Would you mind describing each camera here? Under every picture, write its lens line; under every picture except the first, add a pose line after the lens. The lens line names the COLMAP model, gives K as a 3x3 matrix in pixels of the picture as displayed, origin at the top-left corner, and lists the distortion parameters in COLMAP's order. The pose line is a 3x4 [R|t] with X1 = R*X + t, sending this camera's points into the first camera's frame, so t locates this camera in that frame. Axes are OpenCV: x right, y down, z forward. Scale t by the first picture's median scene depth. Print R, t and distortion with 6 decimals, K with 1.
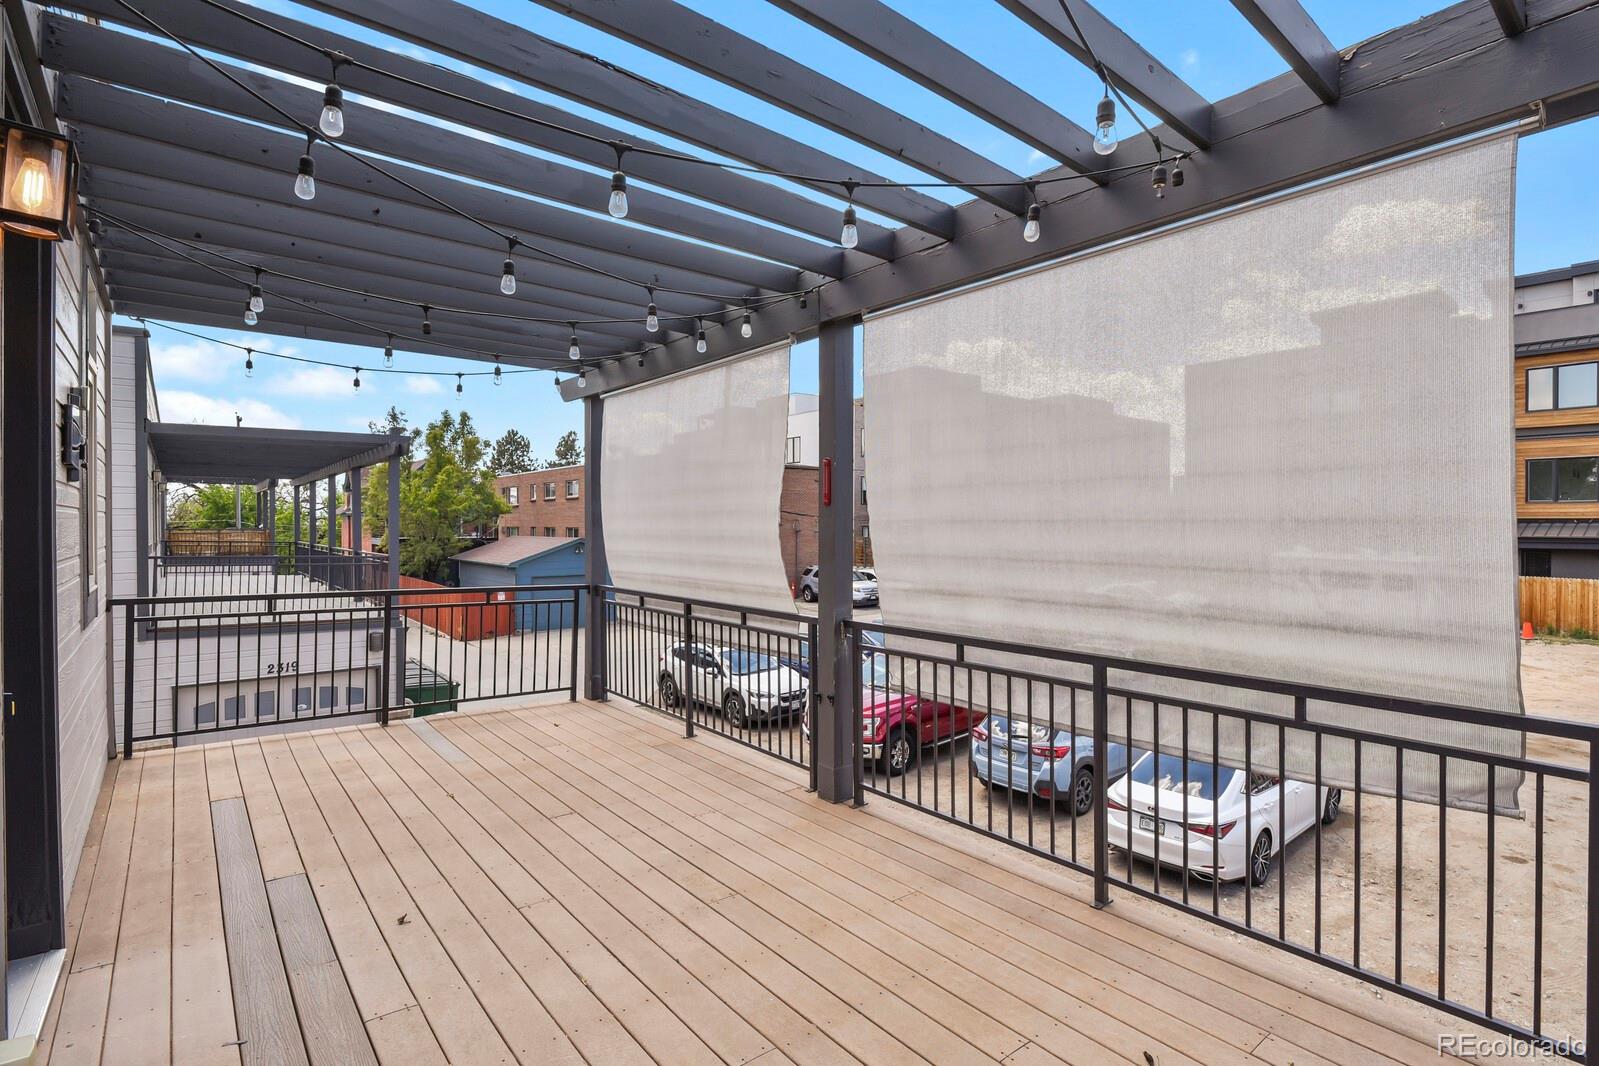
lens RADIAL K [[772.6, 0, 807.2], [0, 772.6, 526.7], [0, 0, 1]] dist [-0.002233, -0.006158]
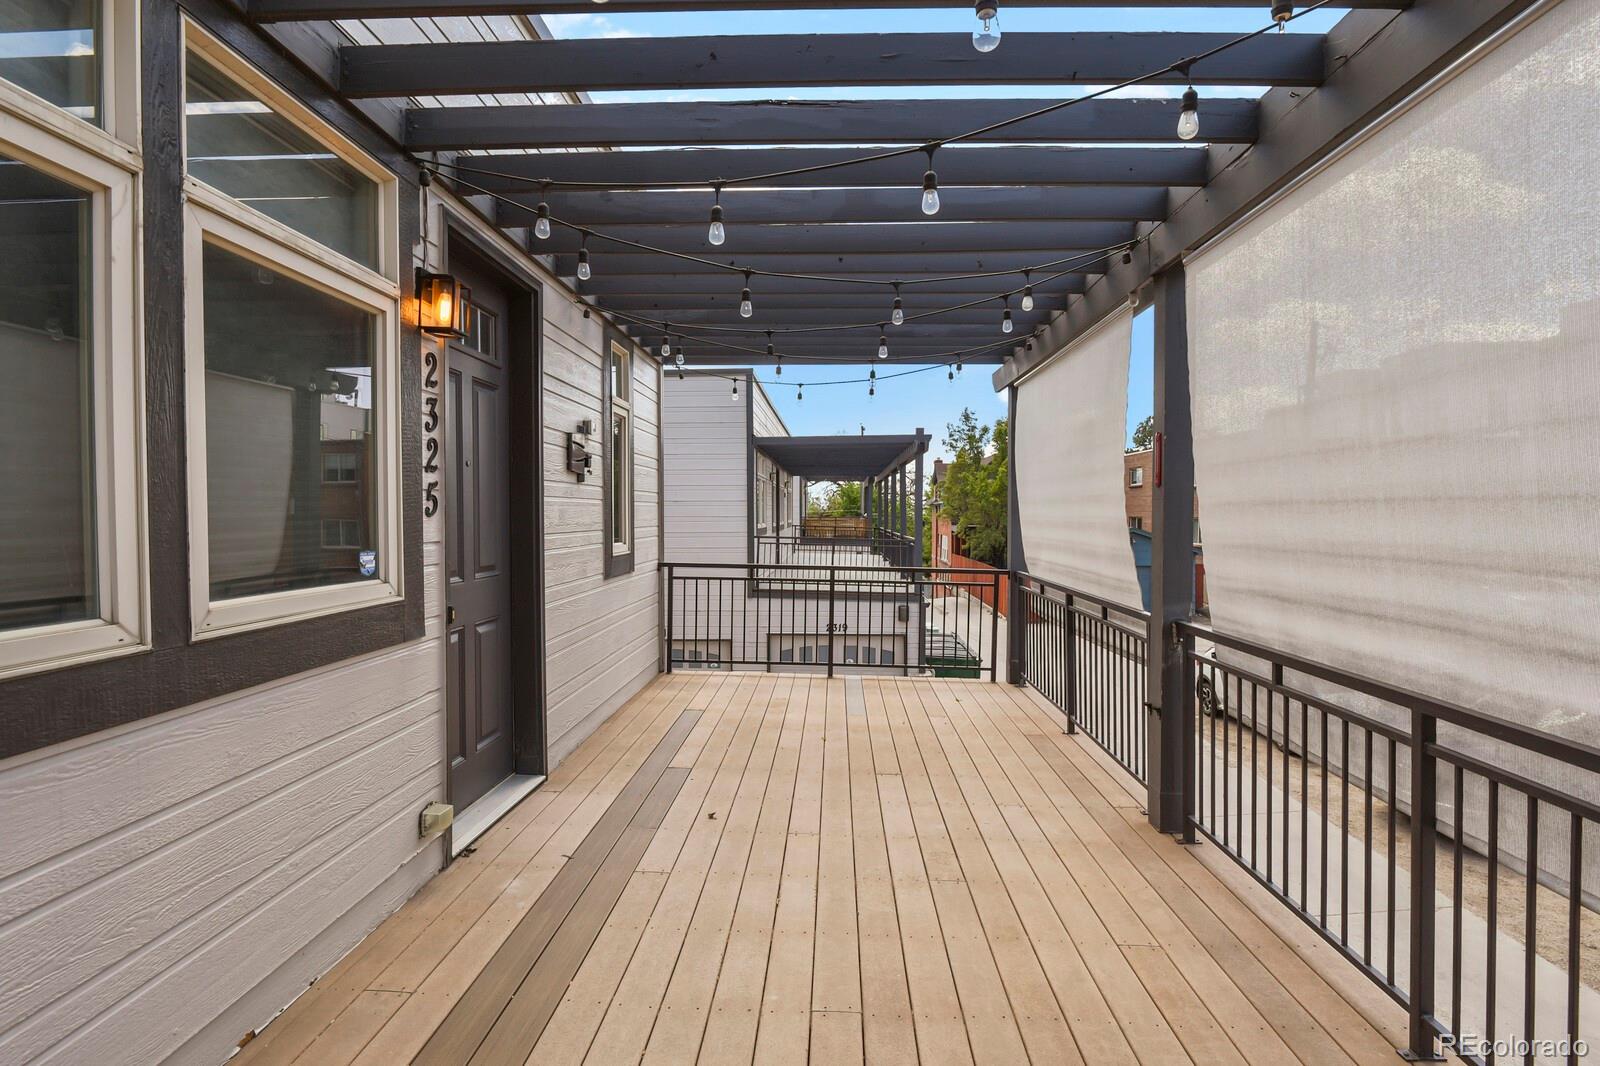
lens RADIAL K [[773.1, 0, 809.6], [0, 773.1, 526.6], [0, 0, 1]] dist [-0.002233, -0.006158]
pose [[0.751305, 0.011453, -0.659855, 0.332091], [-0.002668, 0.999894, 0.014317, 0.005964], [0.659949, -0.008996, 0.751256, 0.104818]]
